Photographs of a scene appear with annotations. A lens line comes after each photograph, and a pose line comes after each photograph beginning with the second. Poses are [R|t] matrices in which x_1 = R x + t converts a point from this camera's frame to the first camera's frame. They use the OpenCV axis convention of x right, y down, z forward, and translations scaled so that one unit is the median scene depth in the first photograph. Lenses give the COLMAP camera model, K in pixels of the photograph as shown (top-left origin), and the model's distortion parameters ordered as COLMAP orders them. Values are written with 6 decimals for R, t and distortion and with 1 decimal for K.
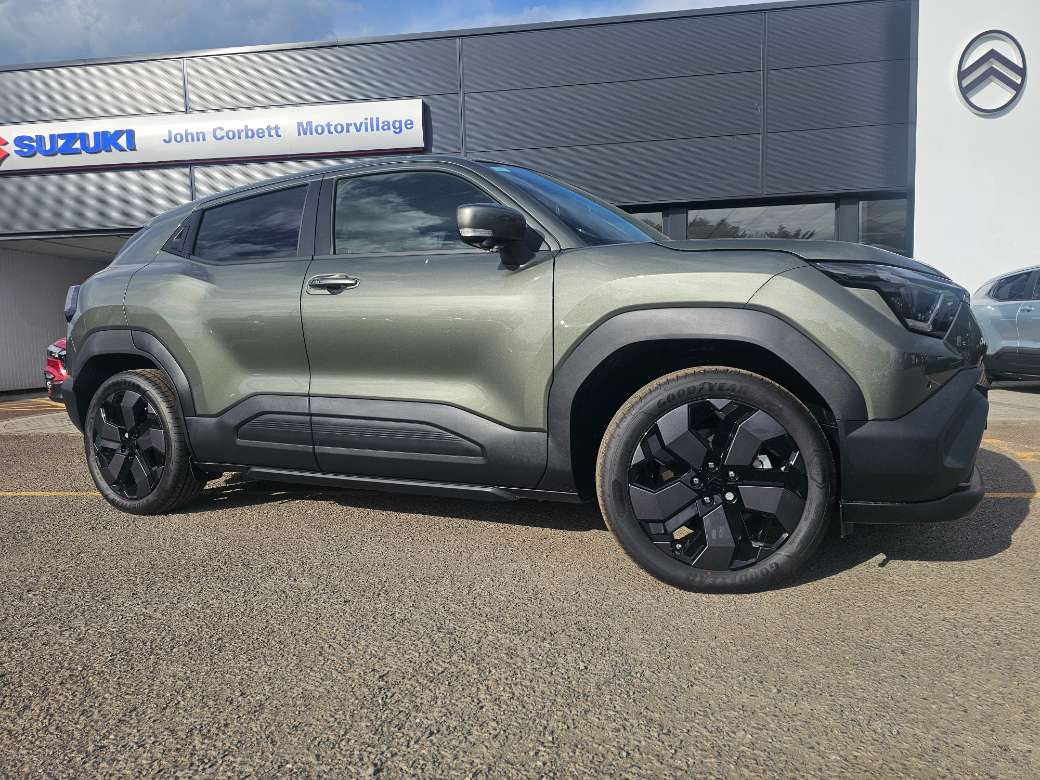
lens RADIAL K [[672.4, 0, 520.0], [0, 672.4, 390.0], [0, 0, 1]] dist [0.051979, -0.034765]
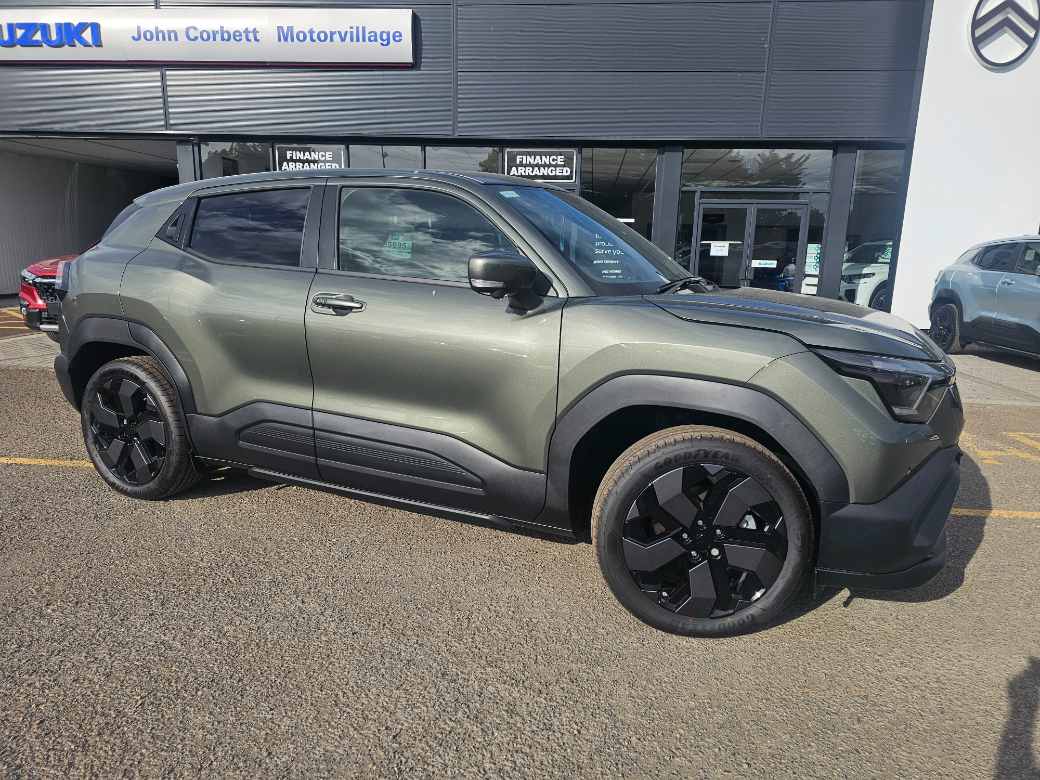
lens RADIAL K [[672.4, 0, 520.0], [0, 672.4, 390.0], [0, 0, 1]] dist [0.051979, -0.034765]
pose [[0.998449, 0.042218, 0.036295, -0.039025], [-0.046551, 0.990643, 0.128297, -0.174999], [-0.030539, -0.129787, 0.991071, -0.018127]]
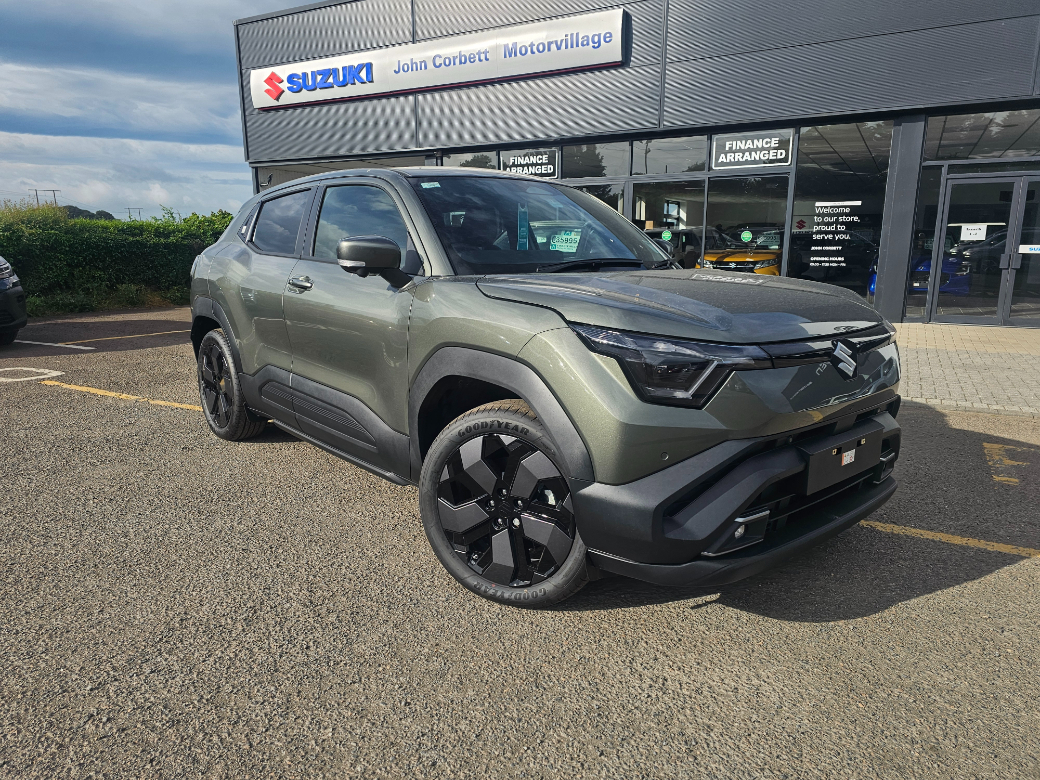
lens RADIAL K [[674.7, 0, 517.7], [0, 674.7, 373.5], [0, 0, 1]] dist [0.067418, -0.050024]
pose [[0.929440, 0.094792, -0.356589, 0.539742], [-0.051333, 0.990257, 0.129441, -0.179244], [0.365385, -0.102003, 0.925251, 0.002044]]
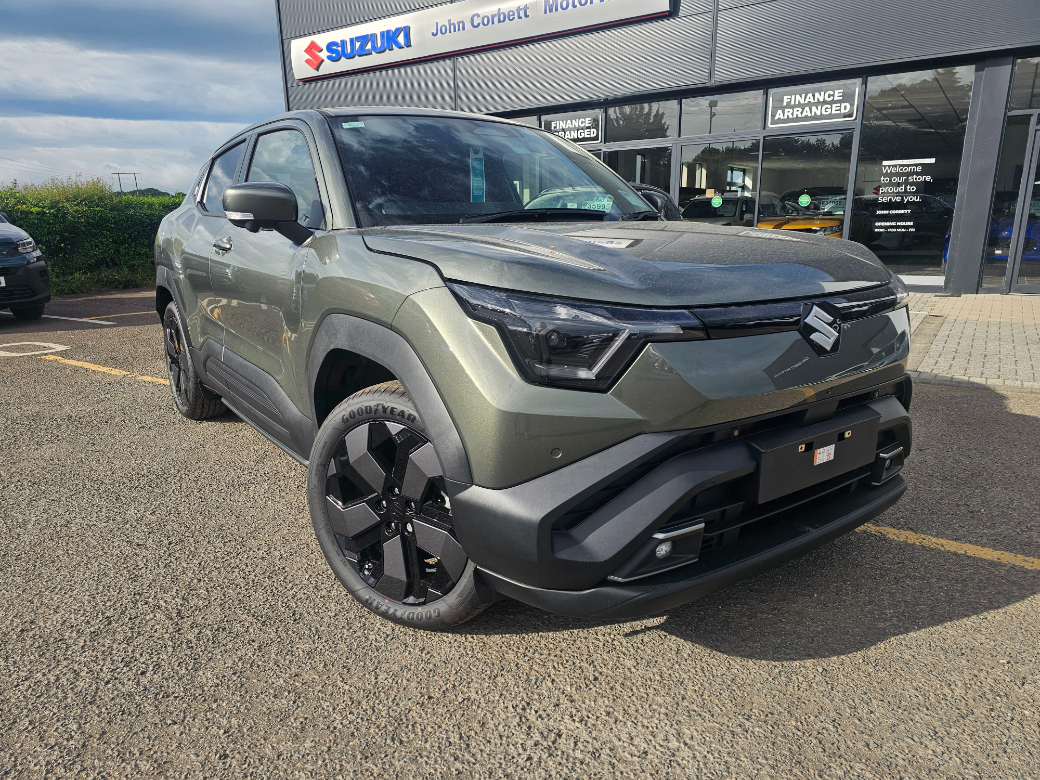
lens RADIAL K [[675.2, 0, 522.5], [0, 675.2, 385.8], [0, 0, 1]] dist [0.059906, -0.042424]
pose [[0.895133, 0.118644, -0.429721, 0.644200], [-0.041534, 0.981938, 0.184590, -0.162008], [0.443859, -0.147385, 0.883893, 0.228162]]
